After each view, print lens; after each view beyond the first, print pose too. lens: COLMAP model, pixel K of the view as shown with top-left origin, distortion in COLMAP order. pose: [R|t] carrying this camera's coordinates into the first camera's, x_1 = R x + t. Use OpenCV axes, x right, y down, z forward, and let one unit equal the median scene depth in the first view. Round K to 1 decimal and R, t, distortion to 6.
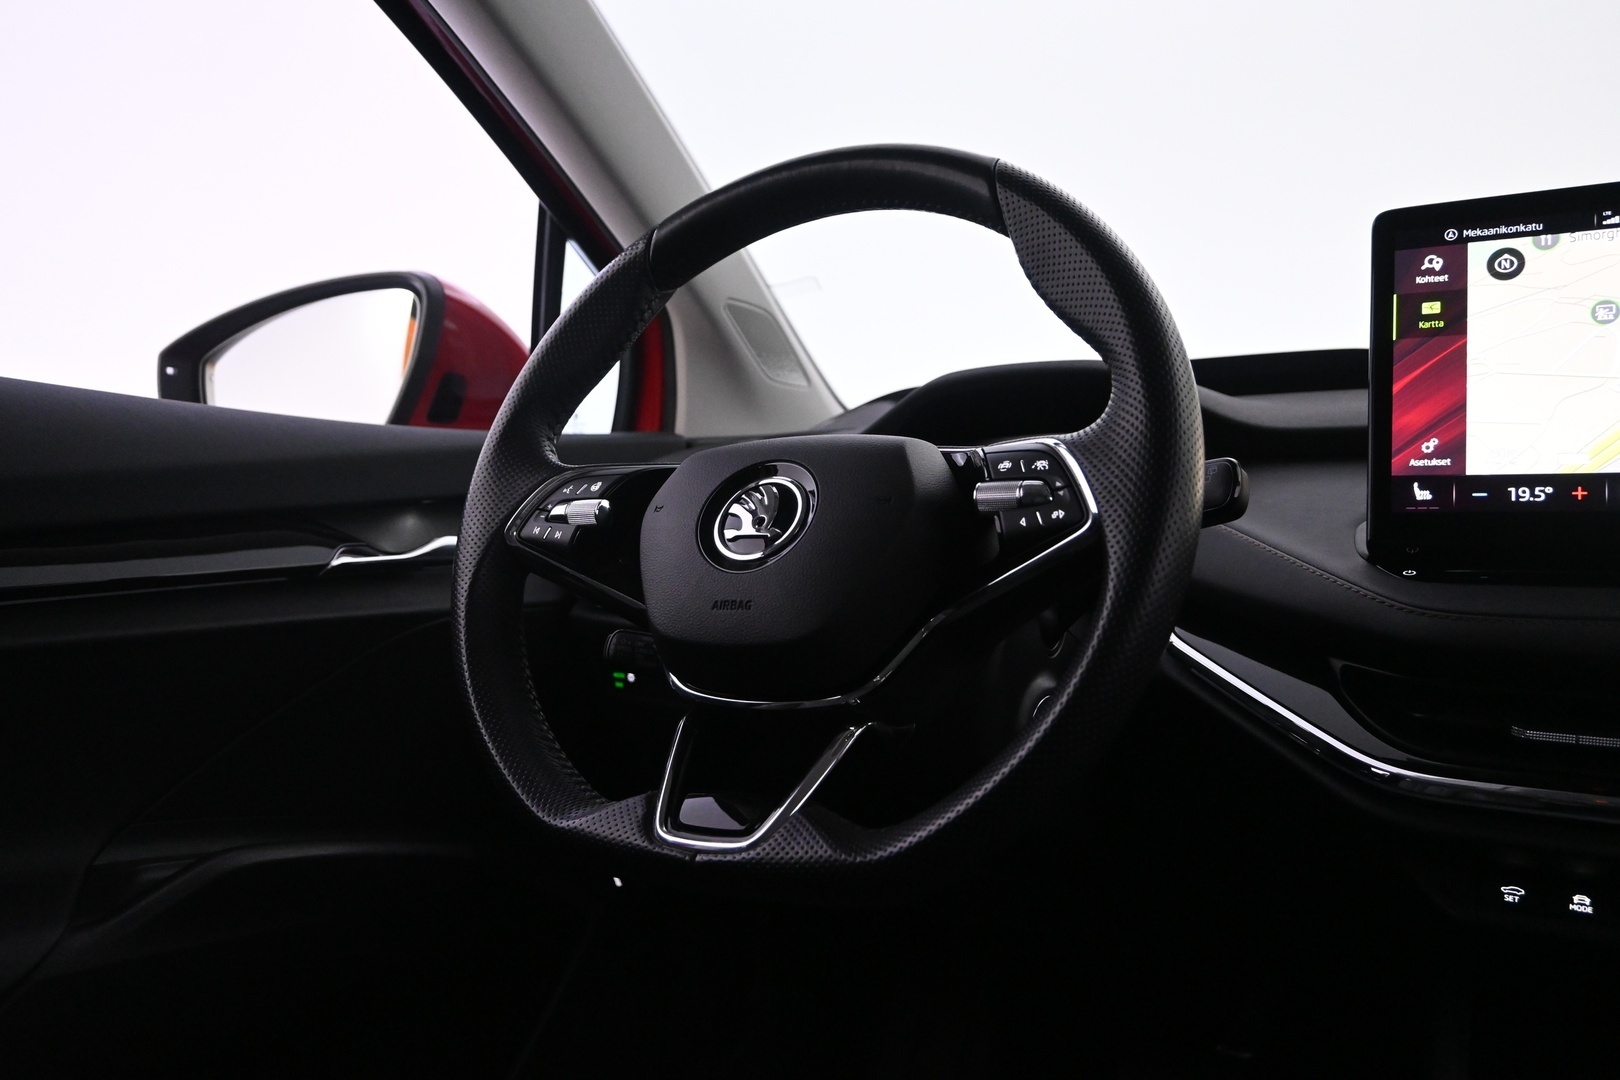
lens RADIAL K [[1260.2, 0, 810.0], [0, 1260.2, 540.0], [0, 0, 1]] dist [-0.006839, -0.000234]
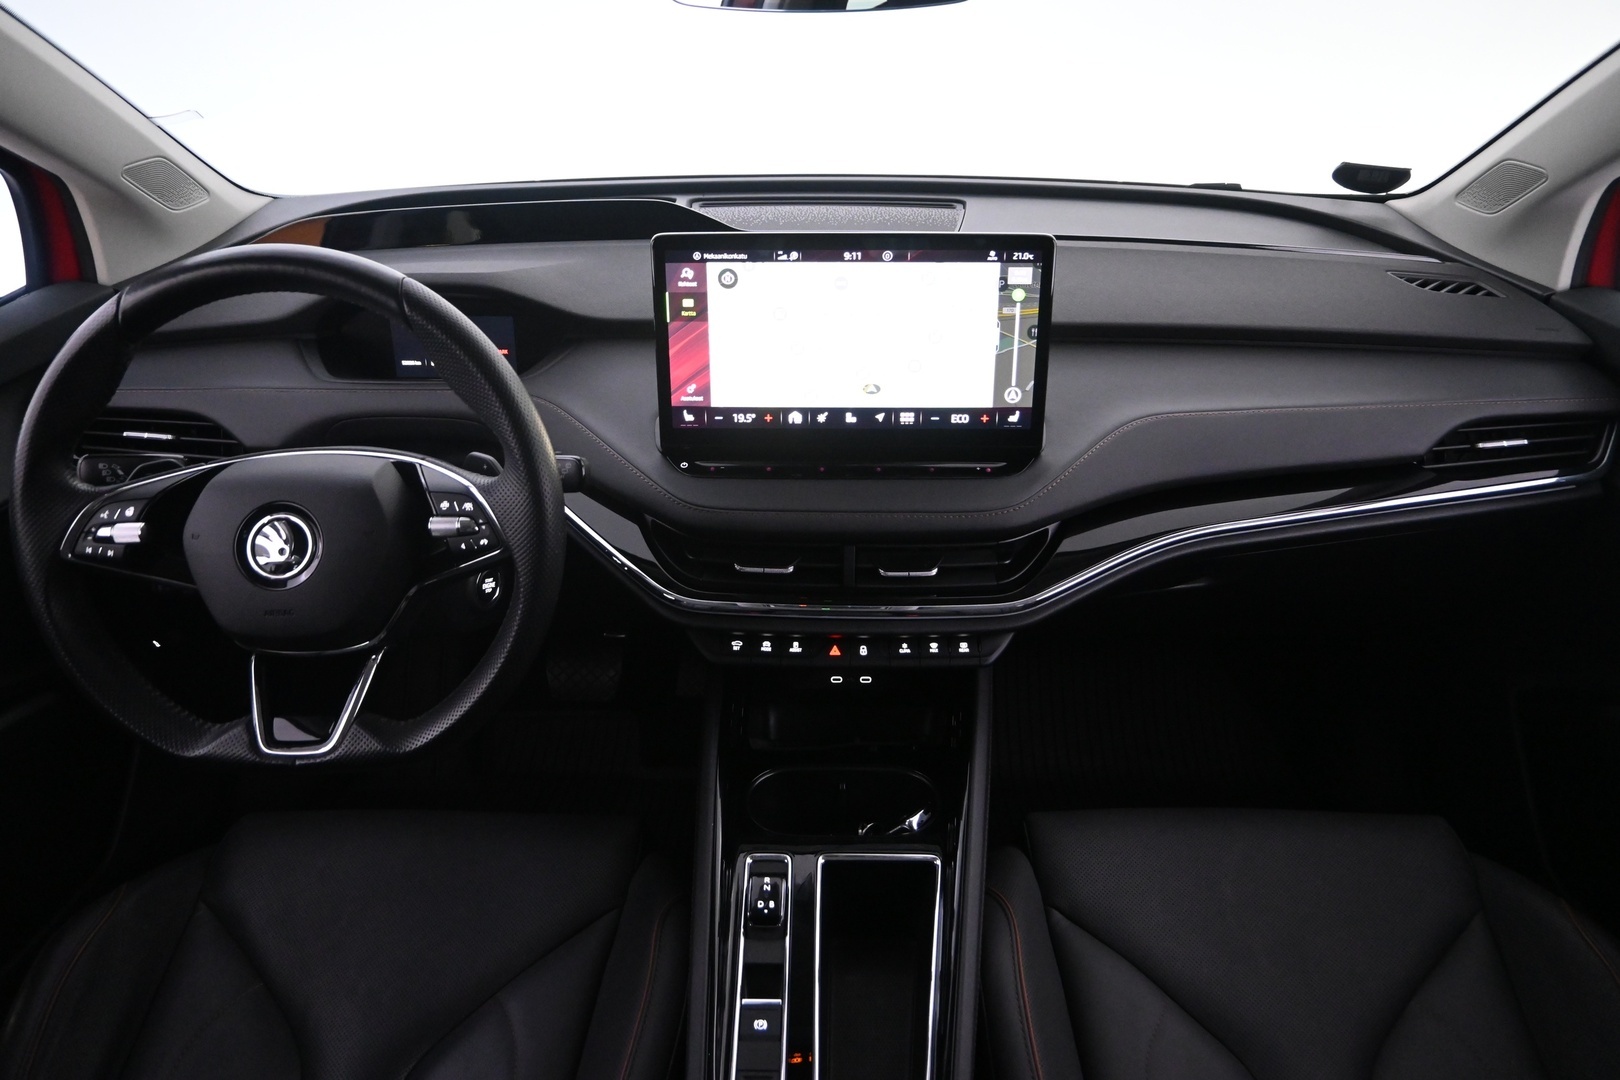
lens RADIAL K [[1112.6, 0, 810.0], [0, 1112.6, 540.0], [0, 0, 1]] dist [0.000593, -0.001187]
pose [[0.874619, -0.220289, 0.431872, -0.054317], [0.007401, 0.896770, 0.442435, -0.554722], [-0.484754, -0.383766, 0.785963, -0.322603]]
